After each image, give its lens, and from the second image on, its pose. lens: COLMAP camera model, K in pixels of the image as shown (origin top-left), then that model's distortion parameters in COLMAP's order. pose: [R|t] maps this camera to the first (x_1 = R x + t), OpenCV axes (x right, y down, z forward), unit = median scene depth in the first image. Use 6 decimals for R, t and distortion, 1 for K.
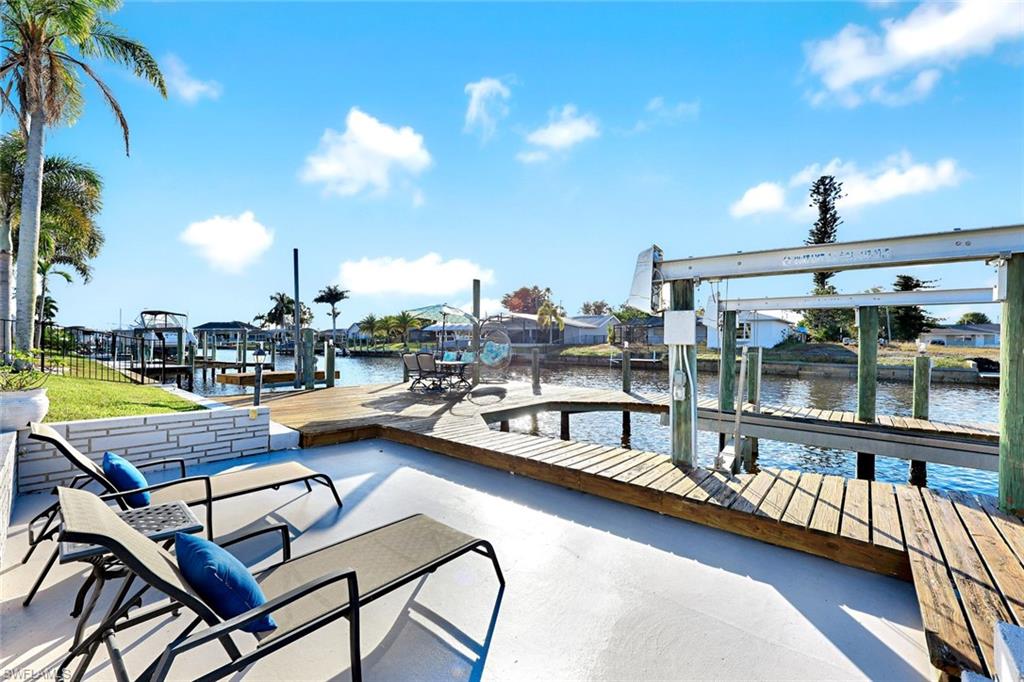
lens RADIAL K [[414.3, 0, 506.0], [0, 414.3, 342.4], [0, 0, 1]] dist [0.002529, -0.000049]
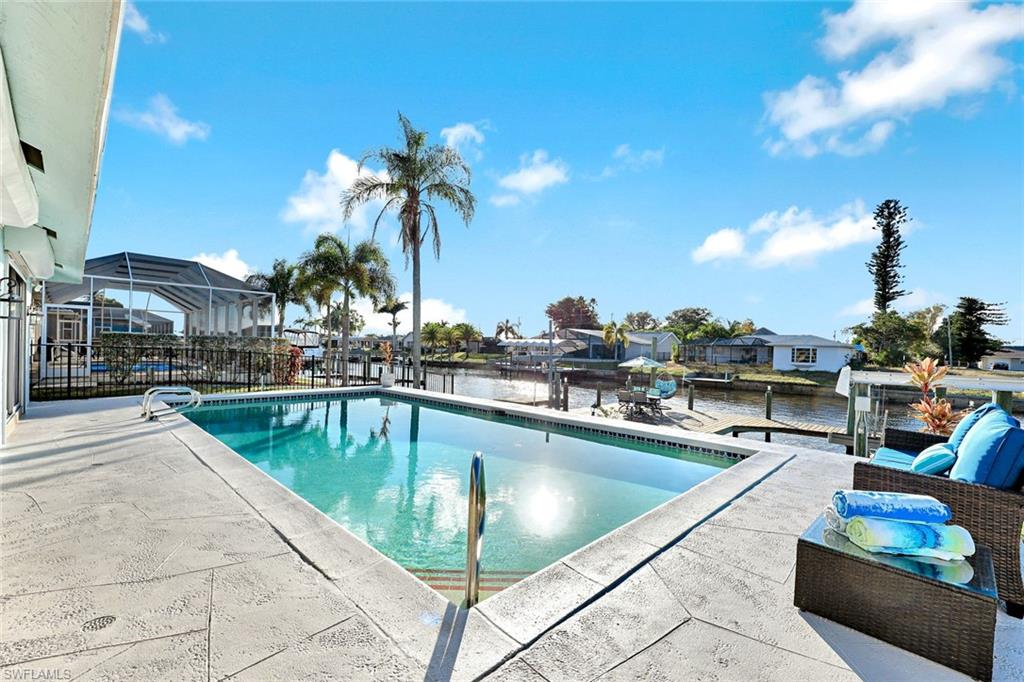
lens RADIAL K [[433.9, 0, 509.8], [0, 433.9, 353.3], [0, 0, 1]] dist [0.002633, -0.000132]
pose [[0.998717, 0.022418, -0.045399, -0.090065], [-0.021815, 0.999668, 0.013738, -0.018780], [0.045692, -0.012730, 0.998874, -0.095600]]
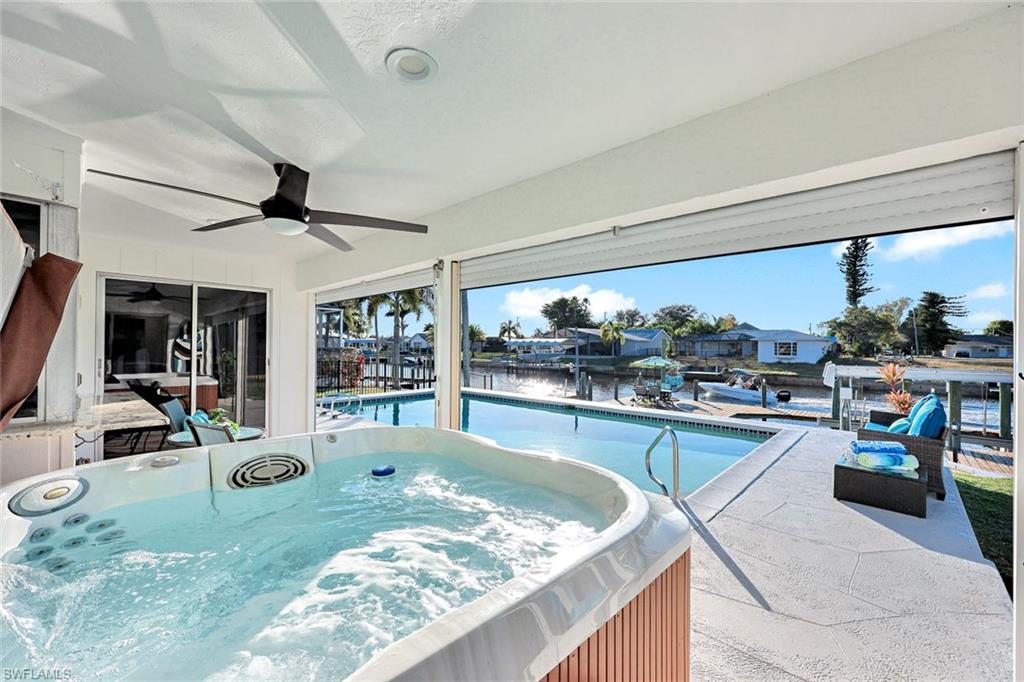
lens RADIAL K [[414.3, 0, 509.5], [0, 414.3, 341.6], [0, 0, 1]] dist [0.002529, -0.000049]
pose [[0.999545, 0.000266, -0.030170, -0.115251], [-0.000501, 0.999970, -0.007753, -0.022827], [0.030167, 0.007765, 0.999515, -0.124816]]
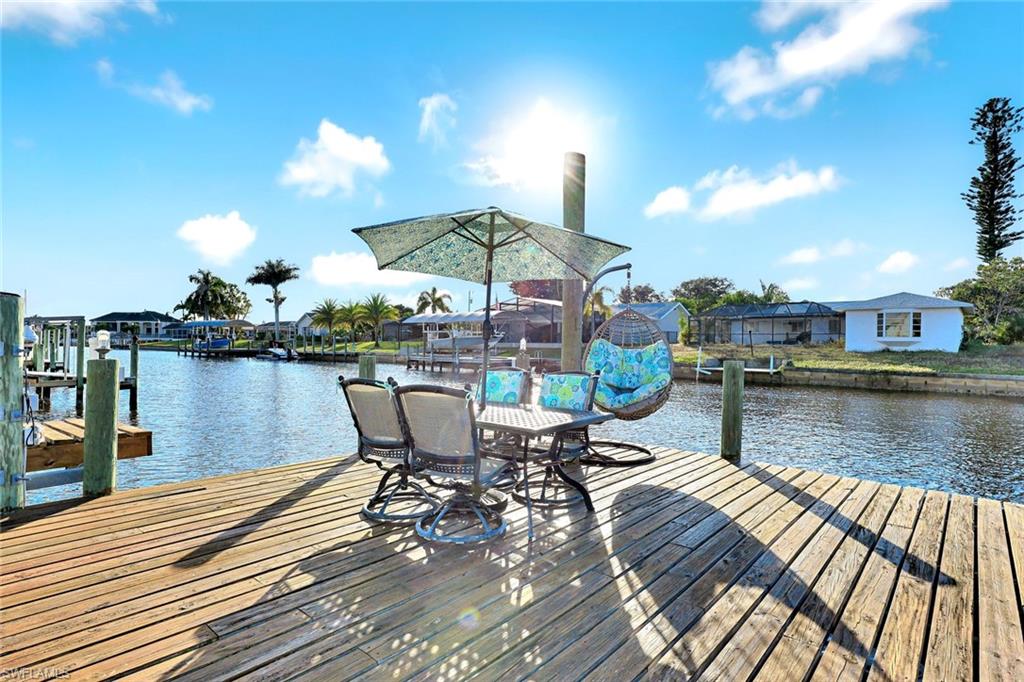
lens RADIAL K [[537.4, 0, 509.4], [0, 537.4, 342.3], [0, 0, 1]] dist [0.007864, 0.001335]
pose [[0.999992, 0.003929, -0.000426, -0.021820], [-0.003928, 0.999991, 0.001791, -0.000219], [0.000433, -0.001790, 0.999998, 0.101204]]
